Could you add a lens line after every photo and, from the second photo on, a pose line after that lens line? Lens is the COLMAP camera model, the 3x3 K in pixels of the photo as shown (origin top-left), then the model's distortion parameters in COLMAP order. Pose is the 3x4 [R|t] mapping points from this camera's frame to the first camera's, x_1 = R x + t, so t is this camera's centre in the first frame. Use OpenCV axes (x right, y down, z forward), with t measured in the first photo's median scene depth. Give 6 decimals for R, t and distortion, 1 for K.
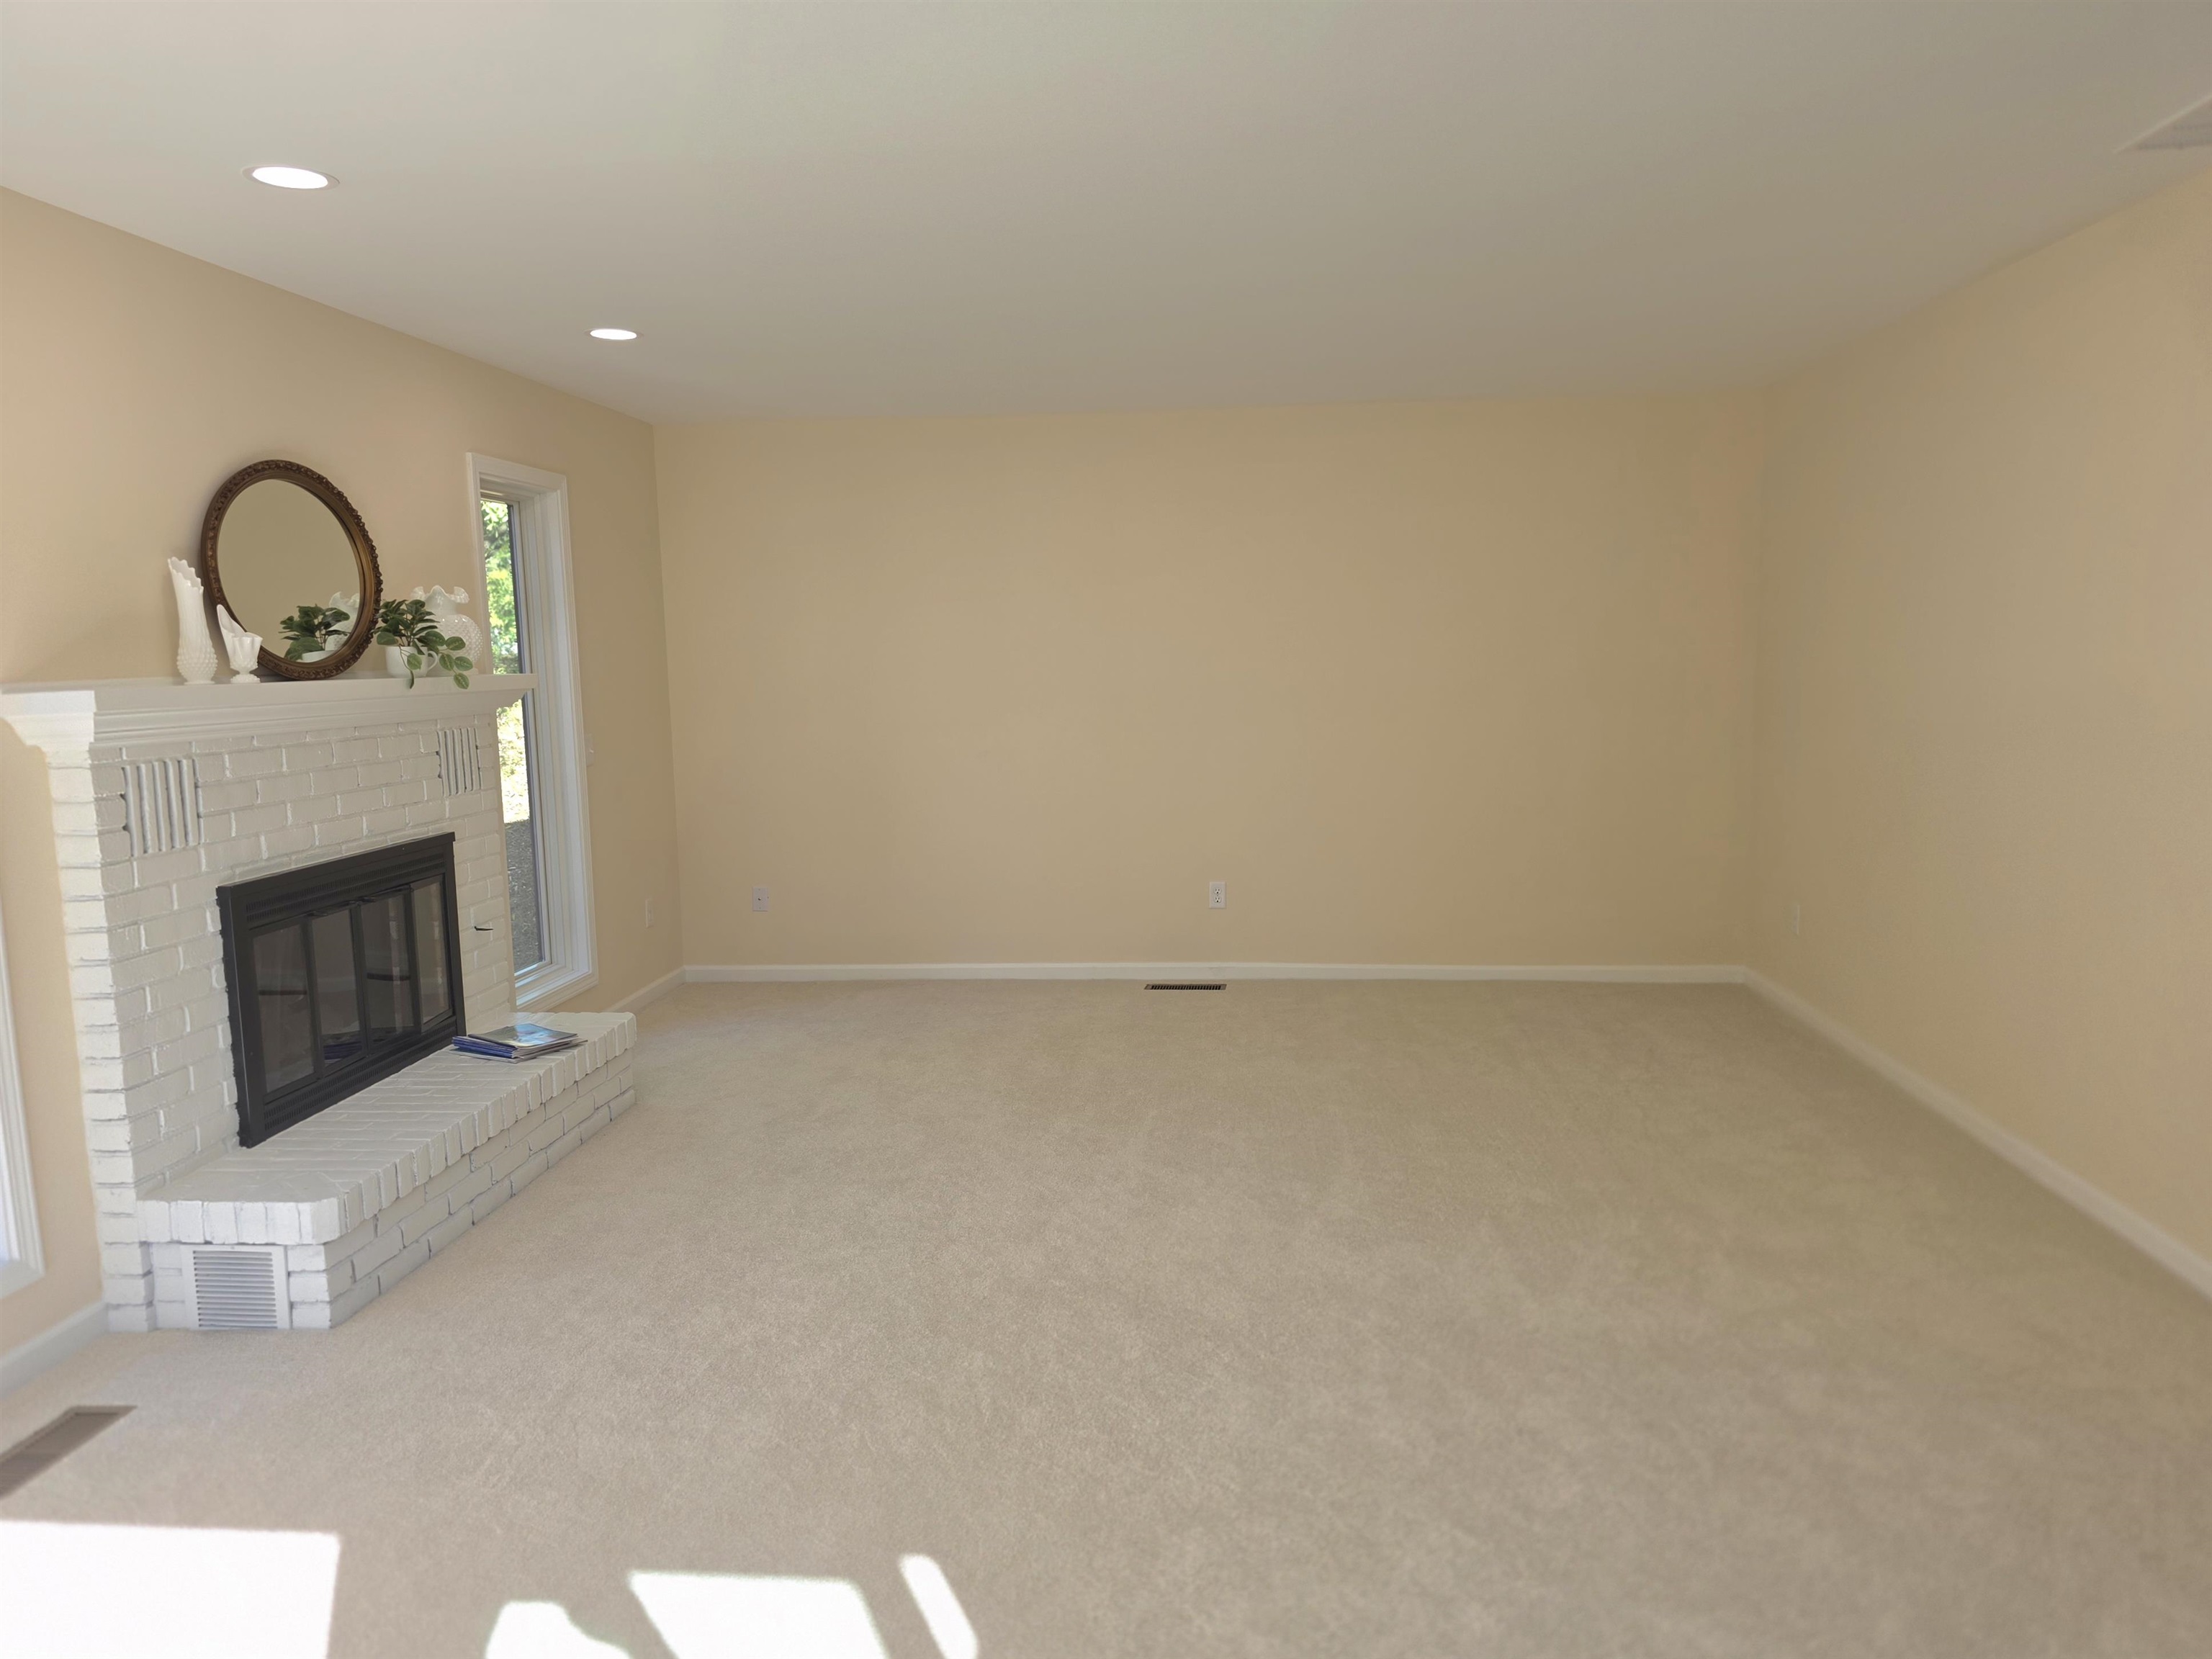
lens RADIAL K [[1530.2, 0, 1106.0], [0, 1530.2, 829.5], [0, 0, 1]] dist [0.093416, -0.108222]
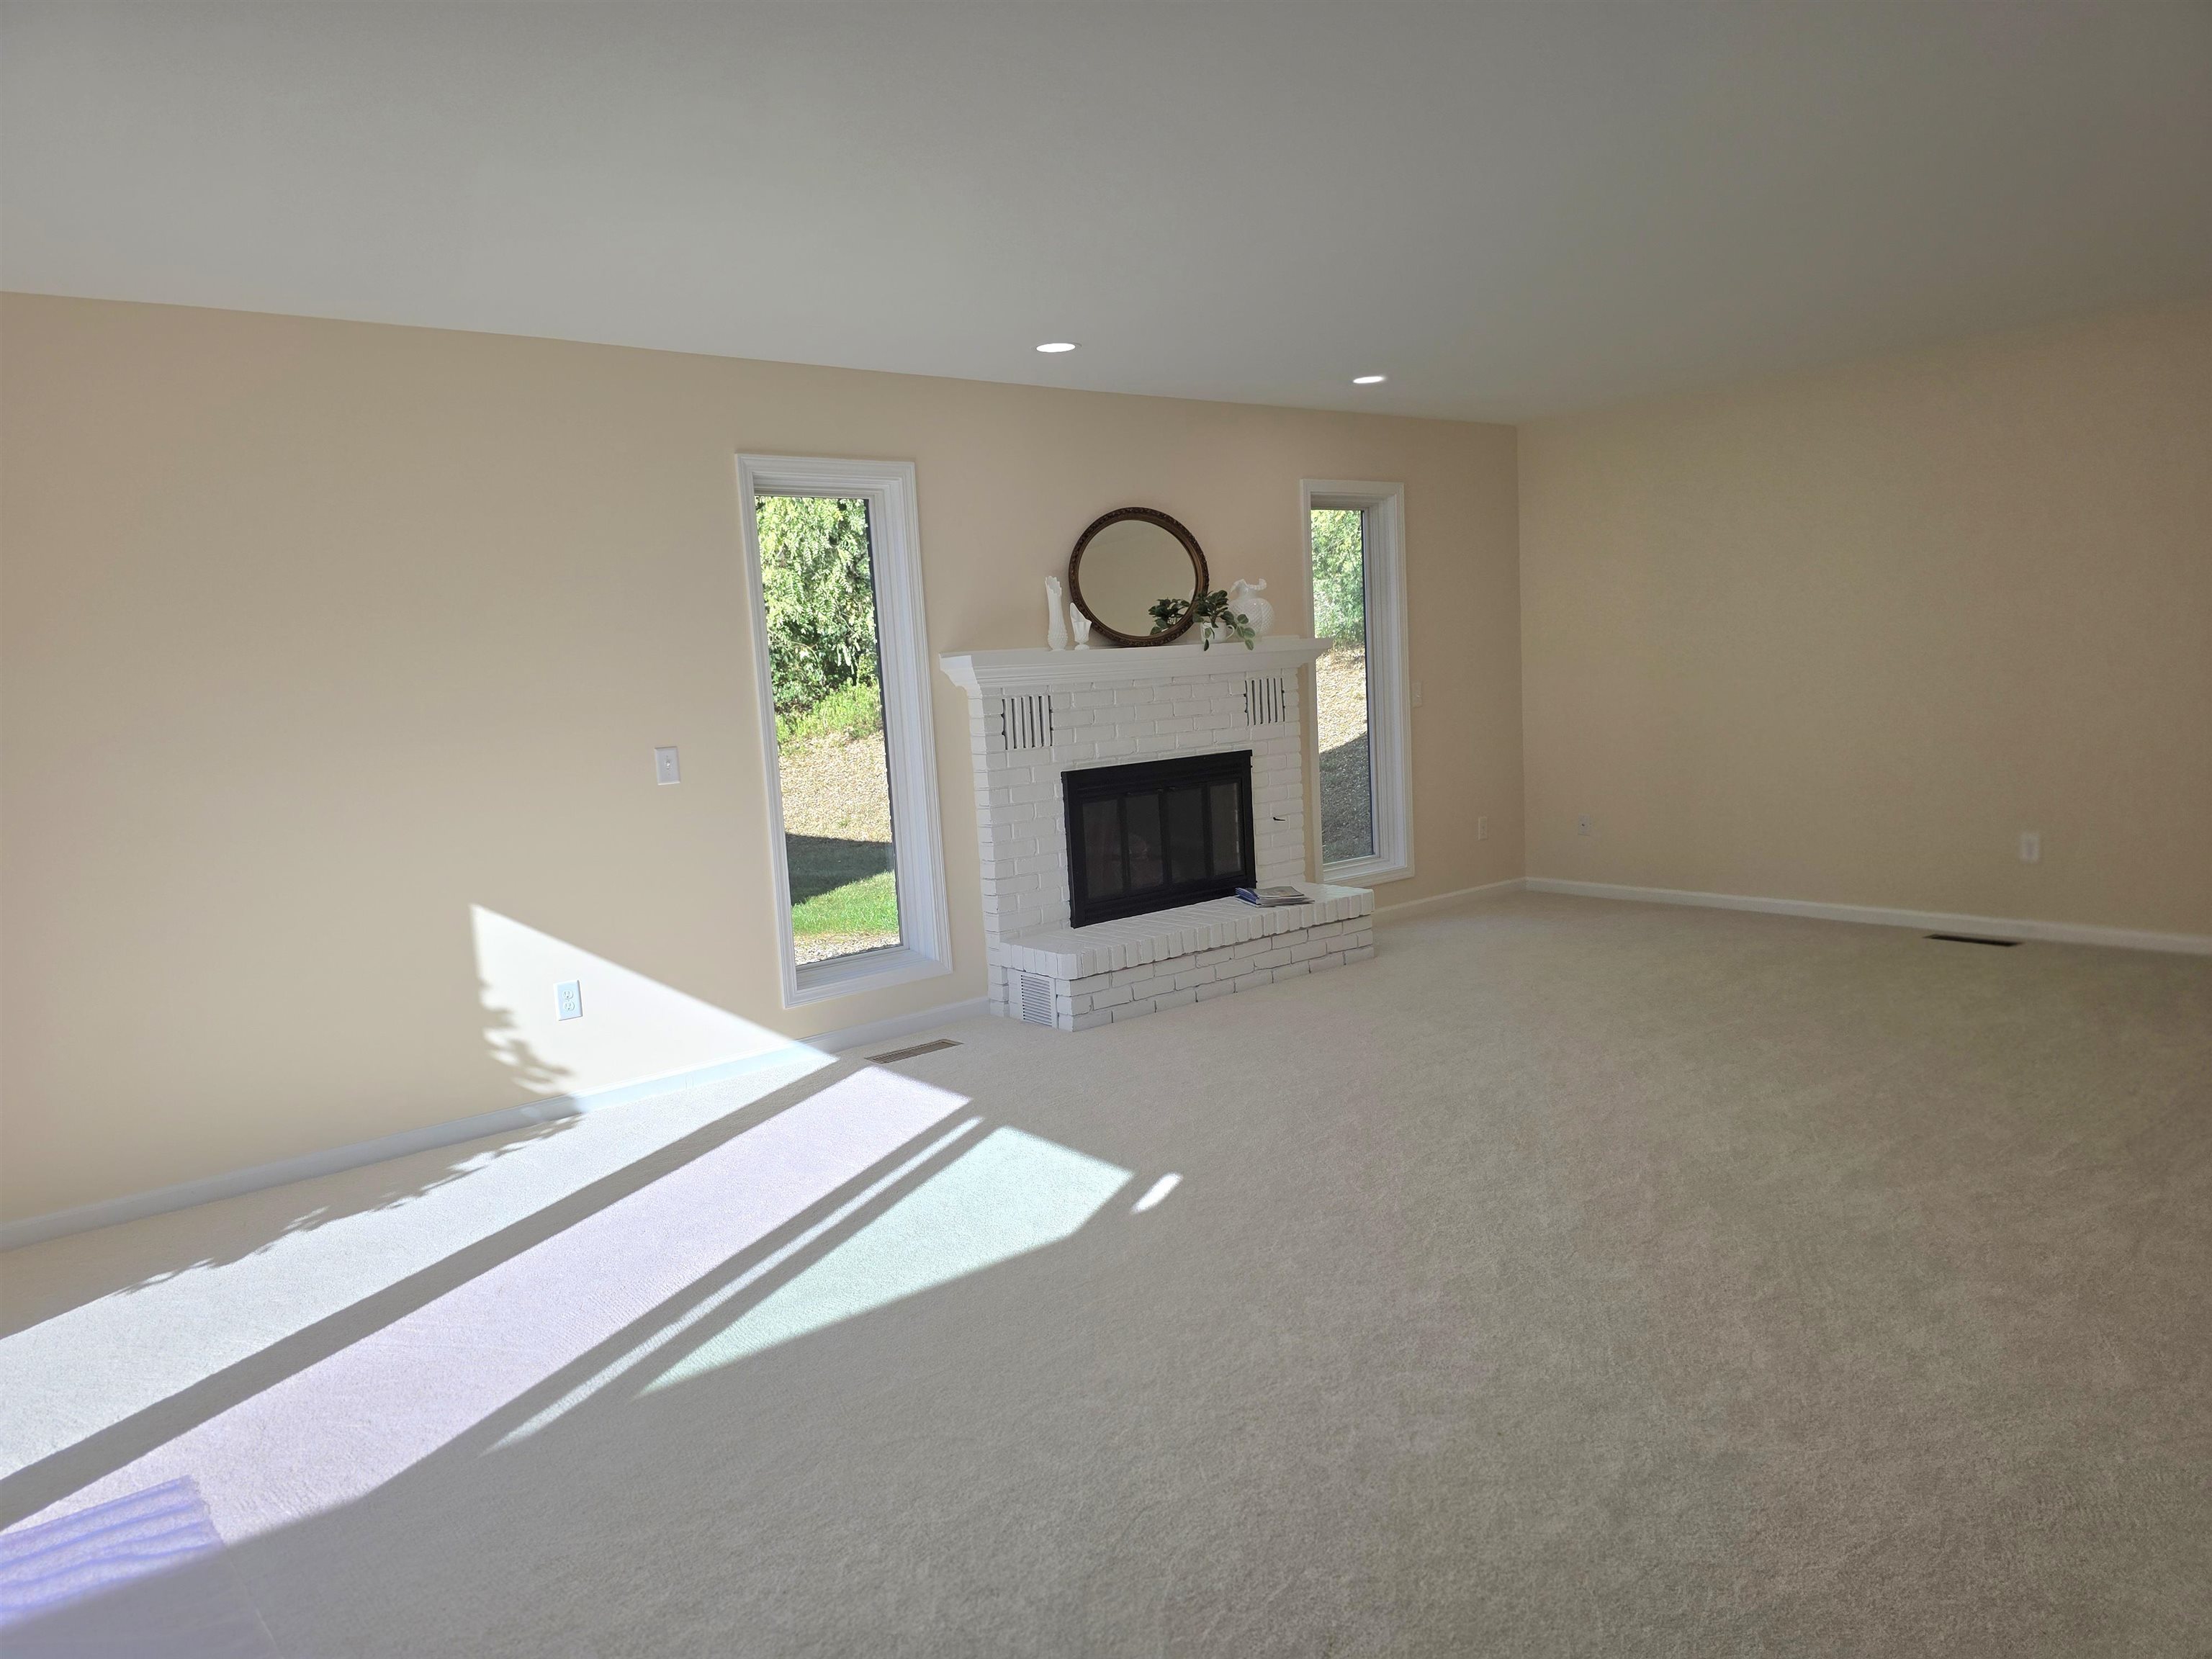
lens RADIAL K [[1472.8, 0, 1102.8], [0, 1472.8, 852.1], [0, 0, 1]] dist [0.096935, -0.110760]
pose [[0.696296, 0.072637, -0.714070, 0.552545], [-0.043499, 0.997308, 0.059032, 0.025323], [0.716436, -0.010043, 0.697581, -0.076632]]
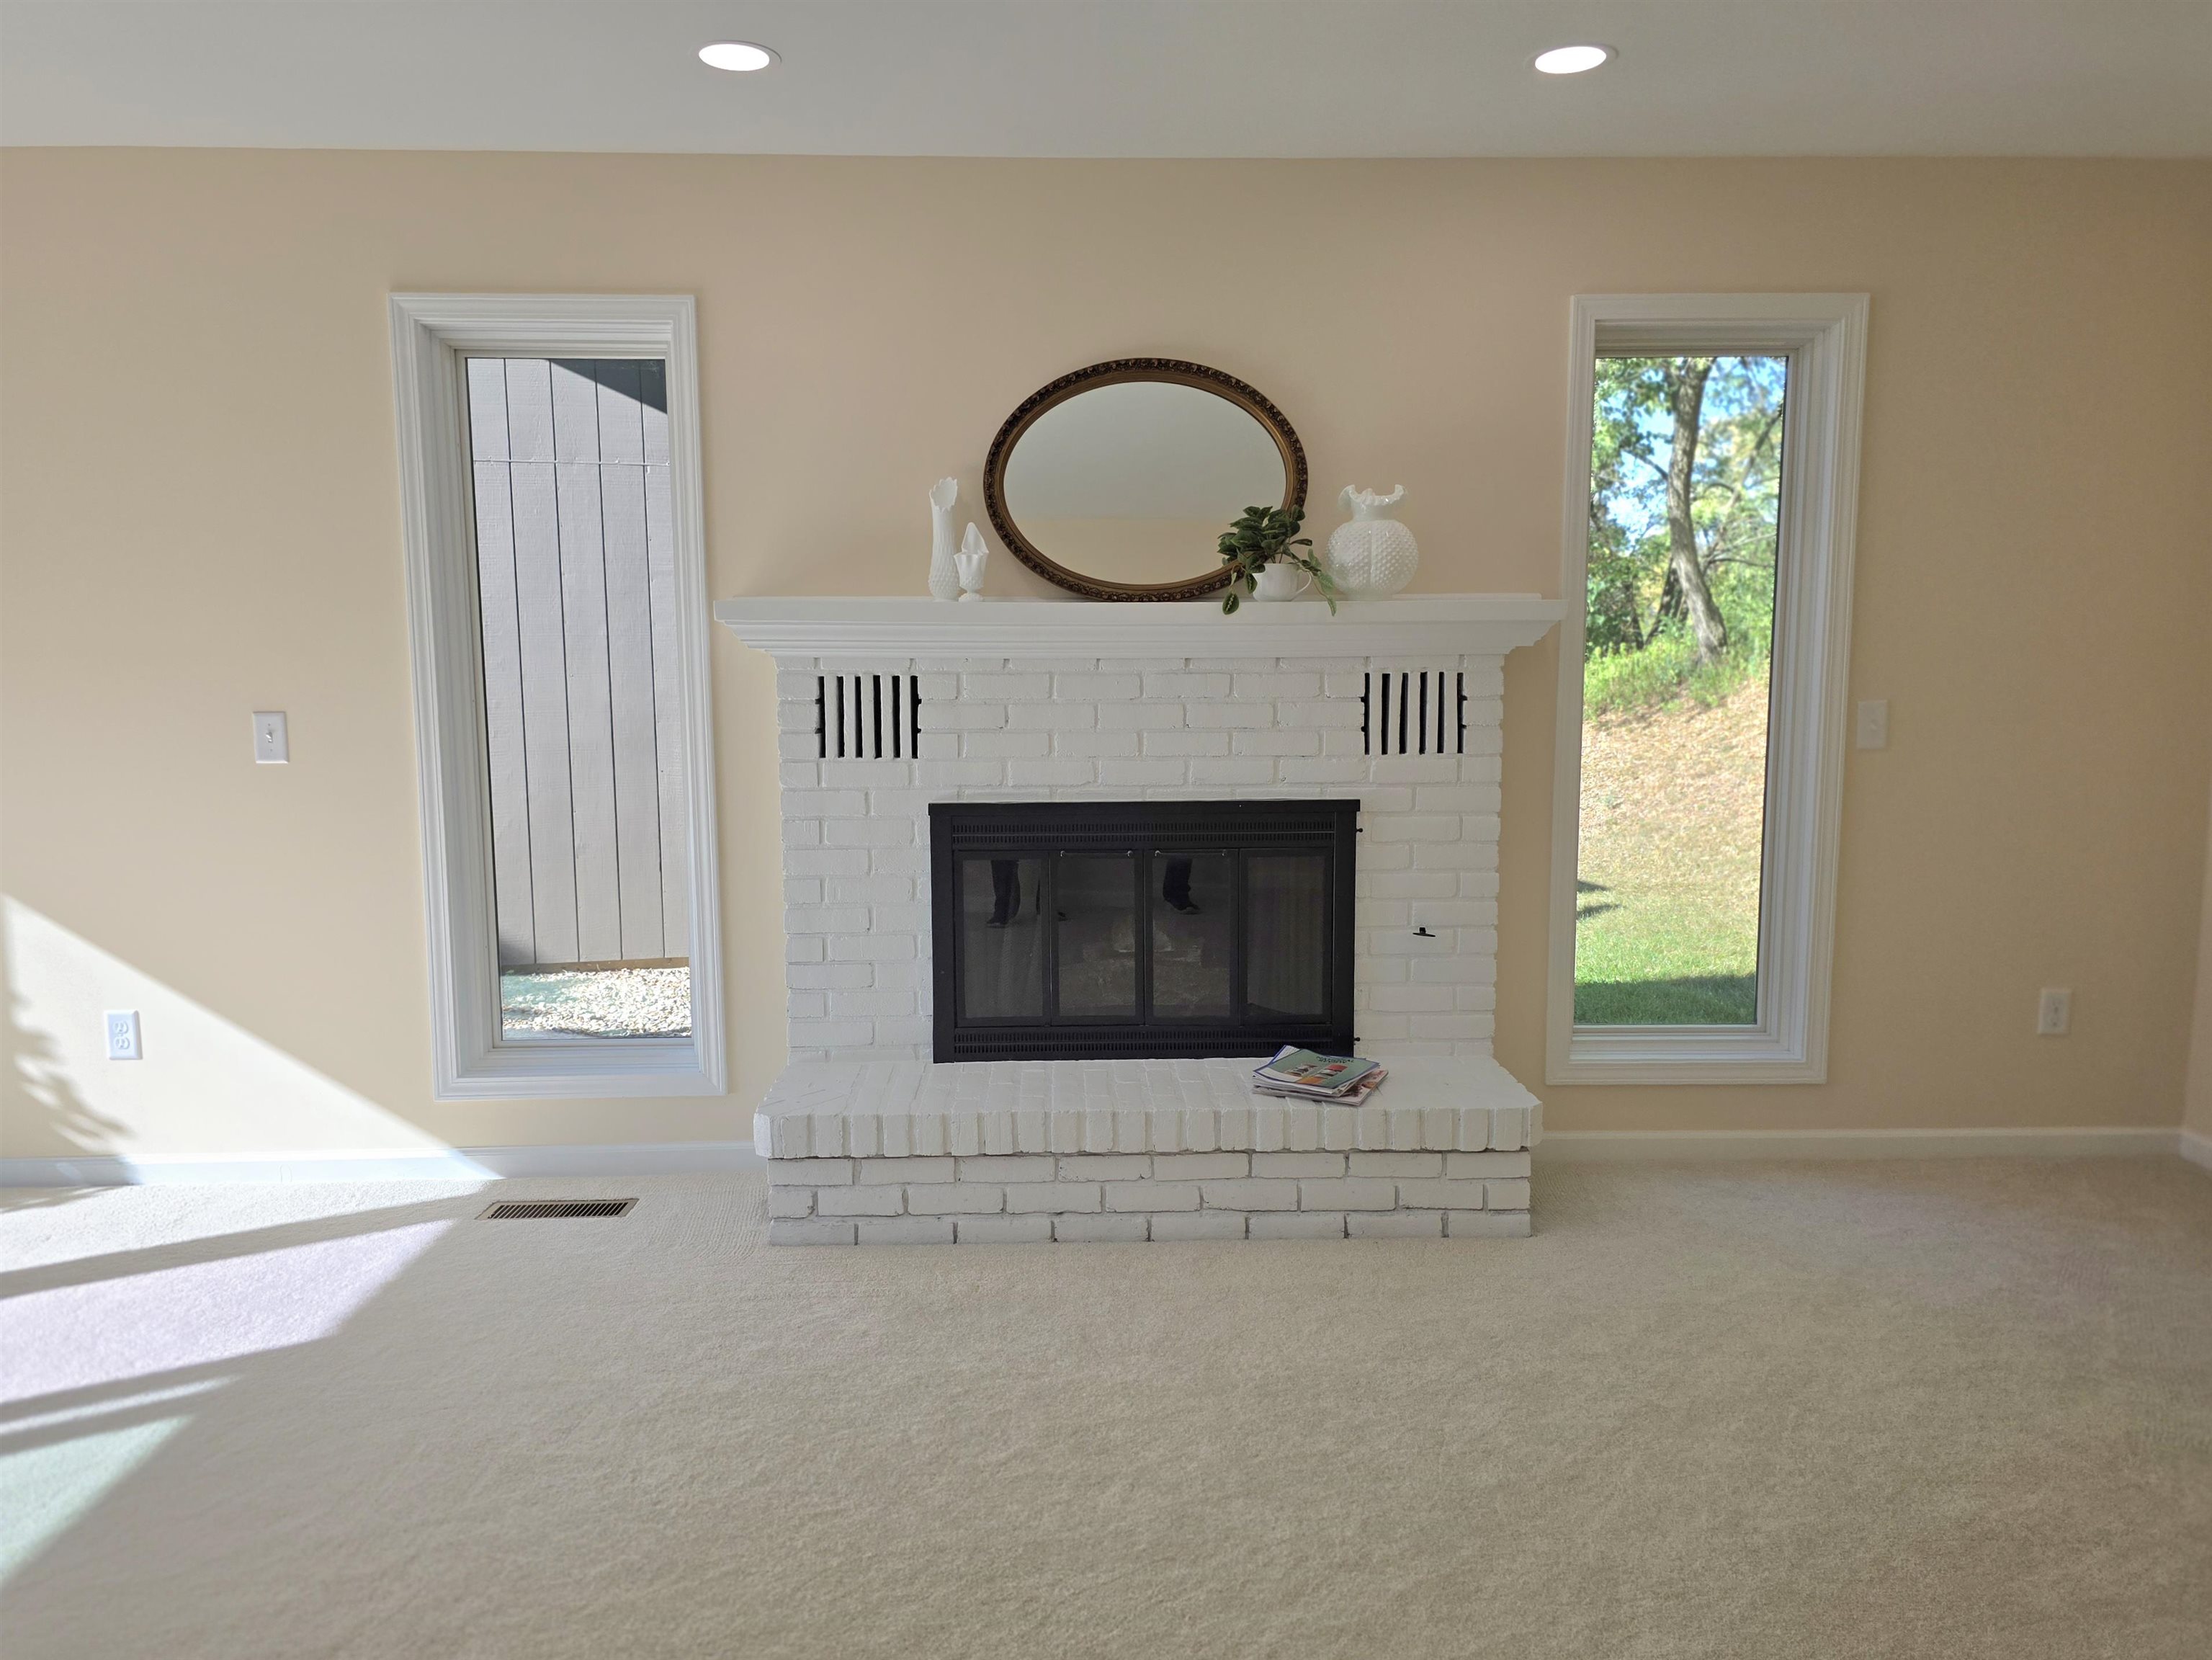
lens RADIAL K [[1473.0, 0, 1102.8], [0, 1473.0, 852.6], [0, 0, 1]] dist [0.096935, -0.110760]
pose [[0.119085, 0.137807, -0.983274, 0.361528], [-0.116615, 0.985408, 0.123983, -0.058246], [0.986012, 0.099900, 0.133418, 0.893950]]
